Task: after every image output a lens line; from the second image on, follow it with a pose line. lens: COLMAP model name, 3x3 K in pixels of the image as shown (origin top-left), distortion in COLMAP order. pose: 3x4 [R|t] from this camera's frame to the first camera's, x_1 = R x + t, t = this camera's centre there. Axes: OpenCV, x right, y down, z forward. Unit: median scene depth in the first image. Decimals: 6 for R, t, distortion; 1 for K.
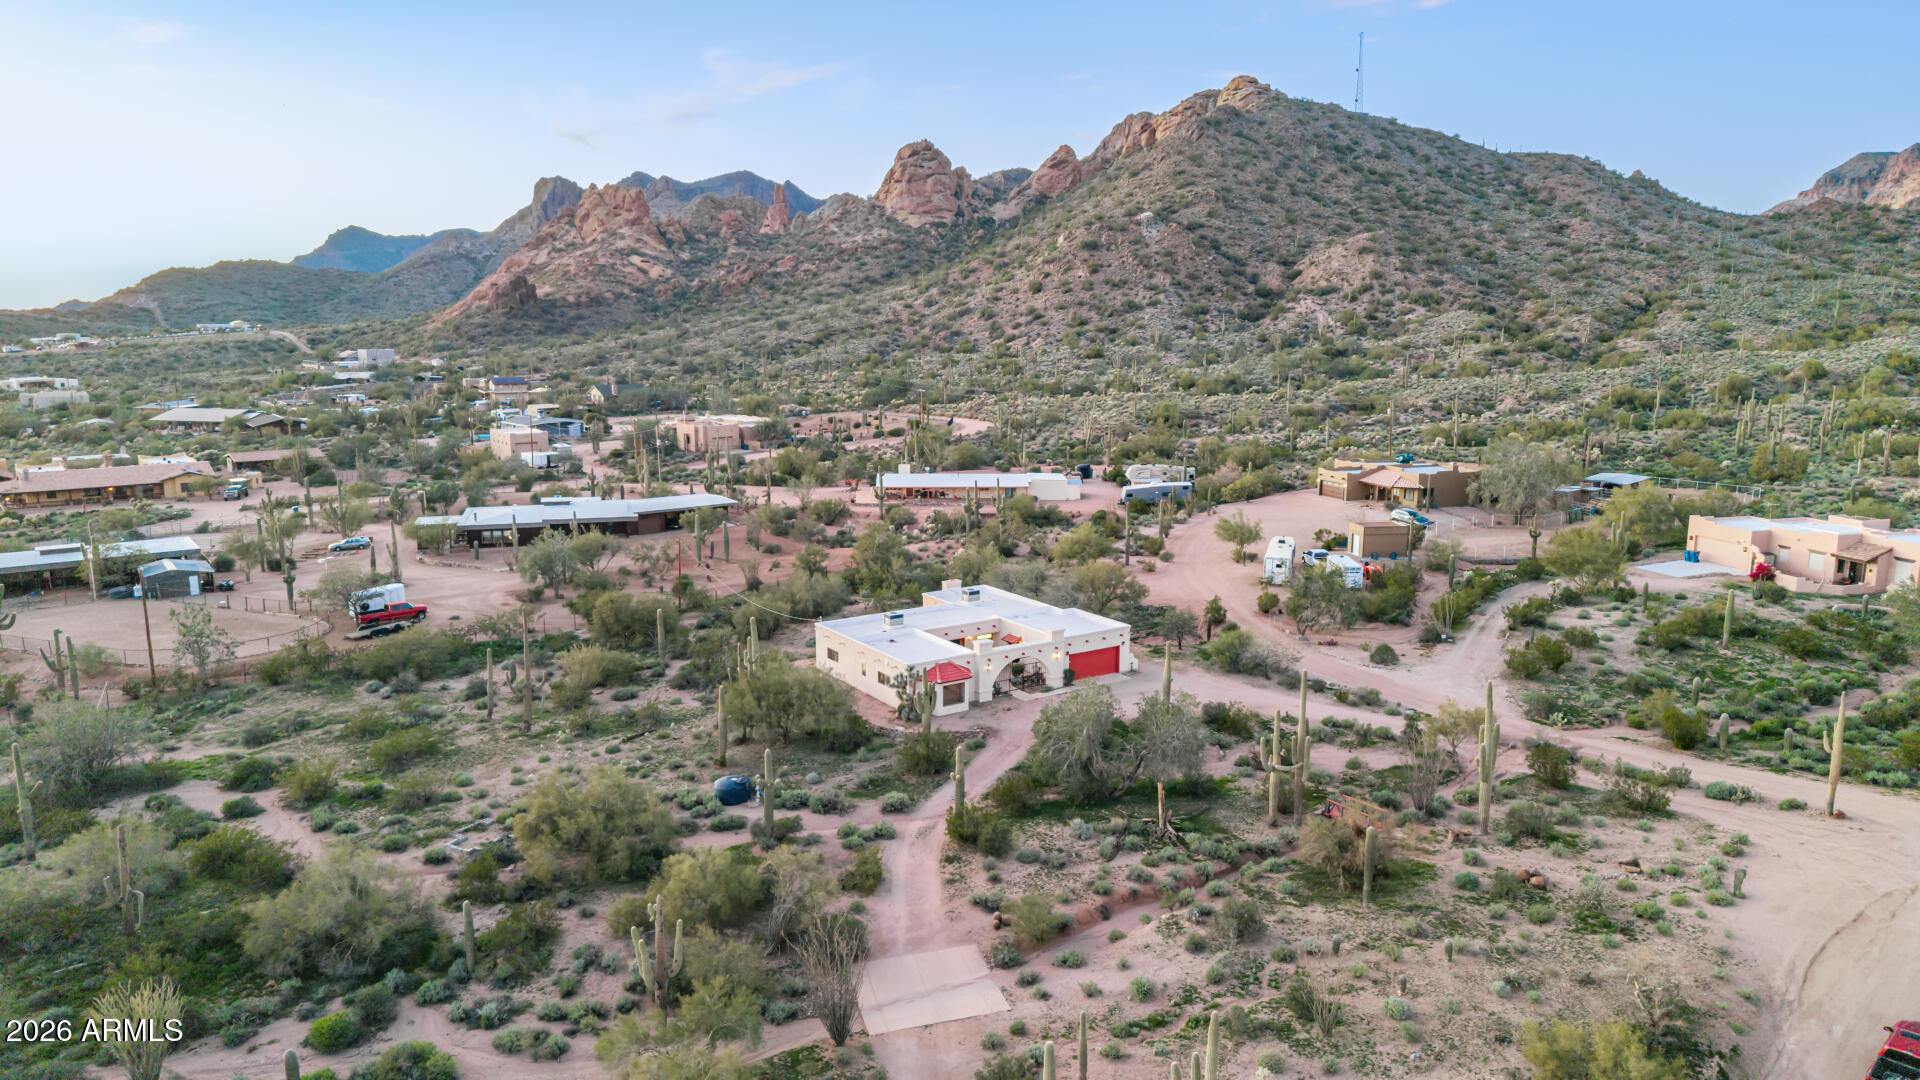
lens RADIAL K [[1279.2, 0, 950.6], [0, 1279.2, 598.9], [0, 0, 1]] dist [0.039909, -0.043771]
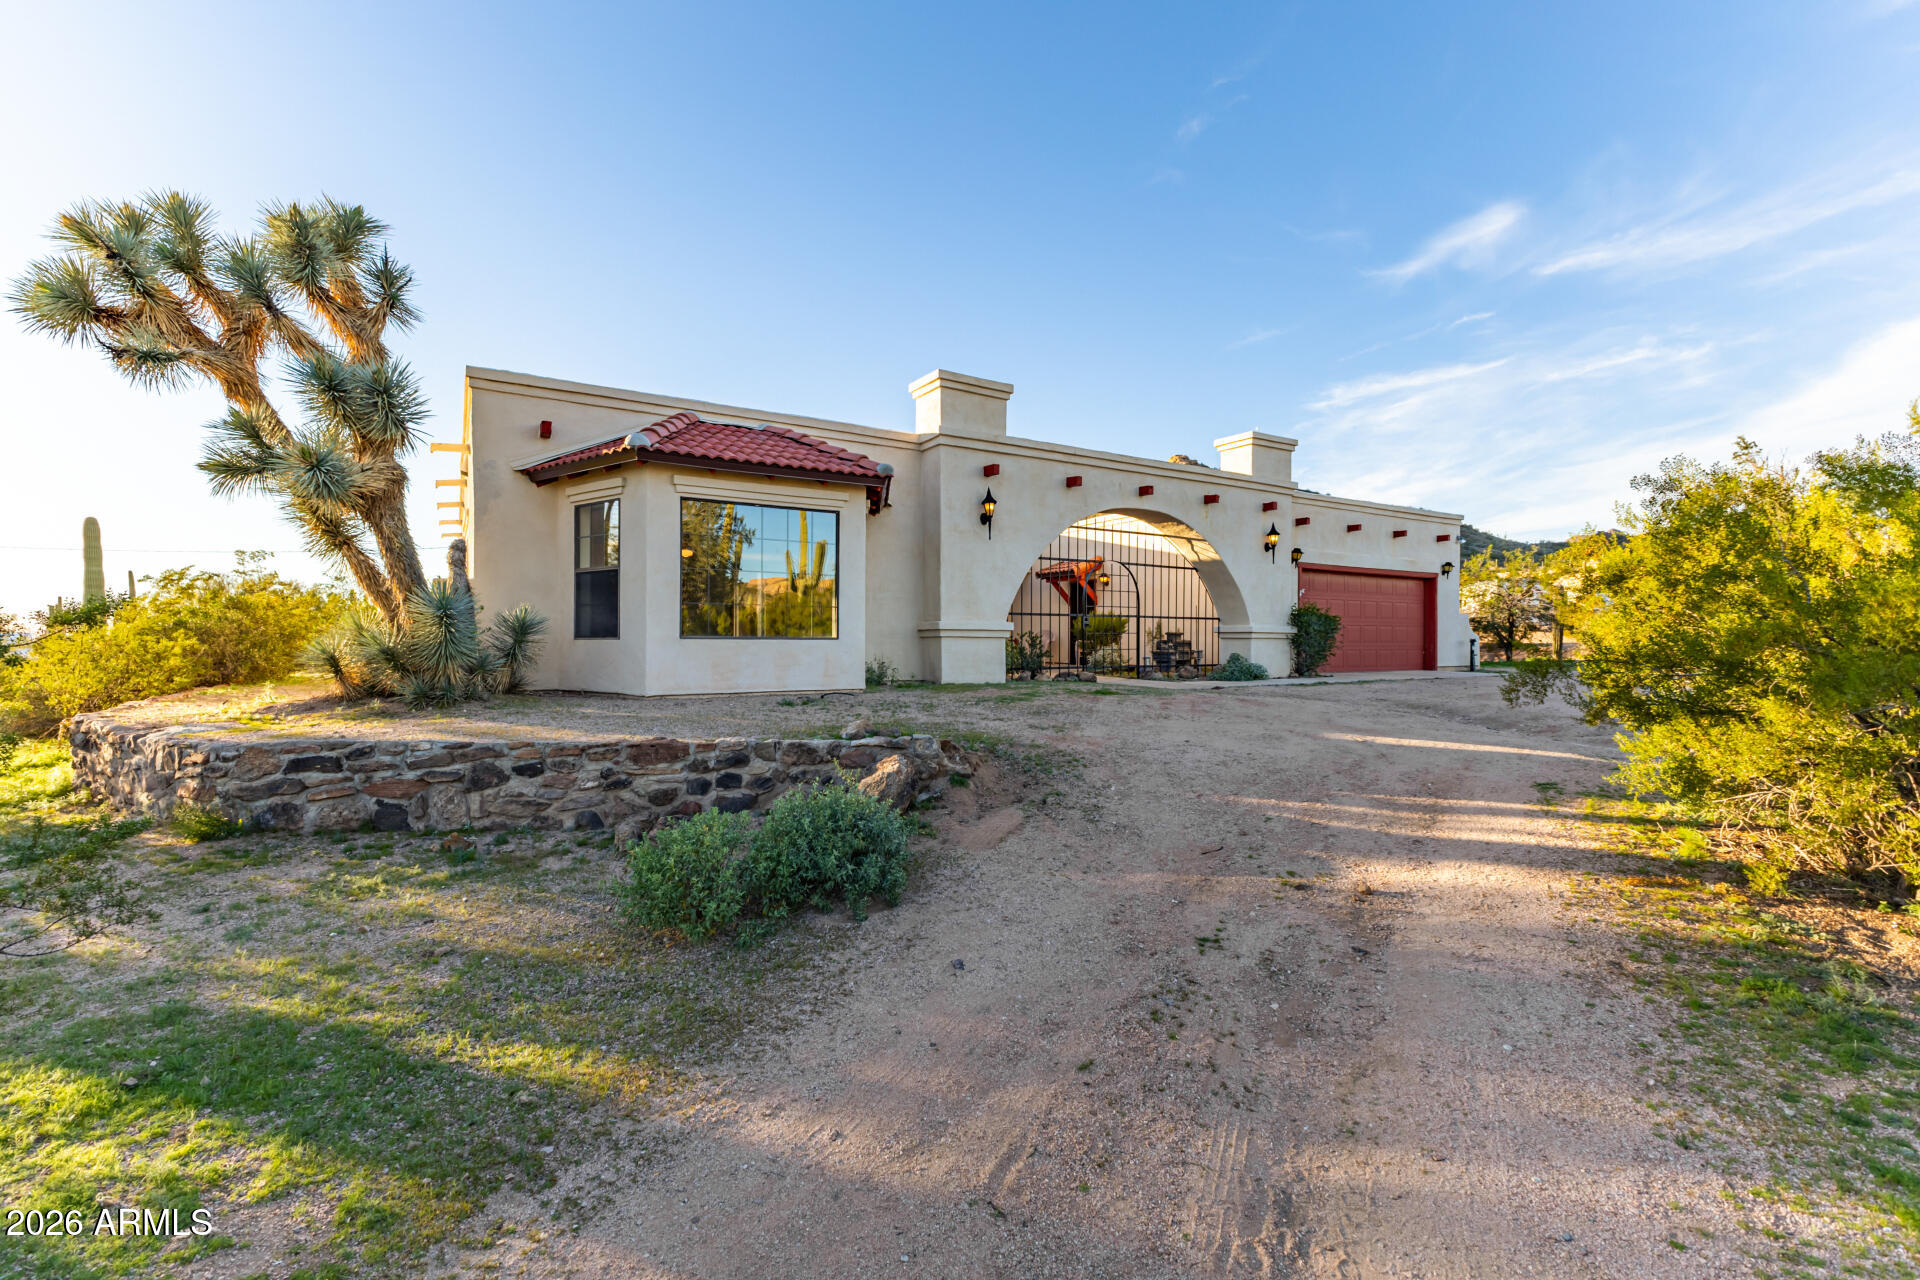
lens RADIAL K [[822.7, 0, 948.0], [0, 822.7, 631.7], [0, 0, 1]] dist [0.012304, -0.004889]
pose [[0.999118, 0.007212, -0.041363, 0.004886], [-0.016576, 0.972871, -0.230755, 0.017386], [0.038576, 0.231237, 0.972132, 0.148197]]
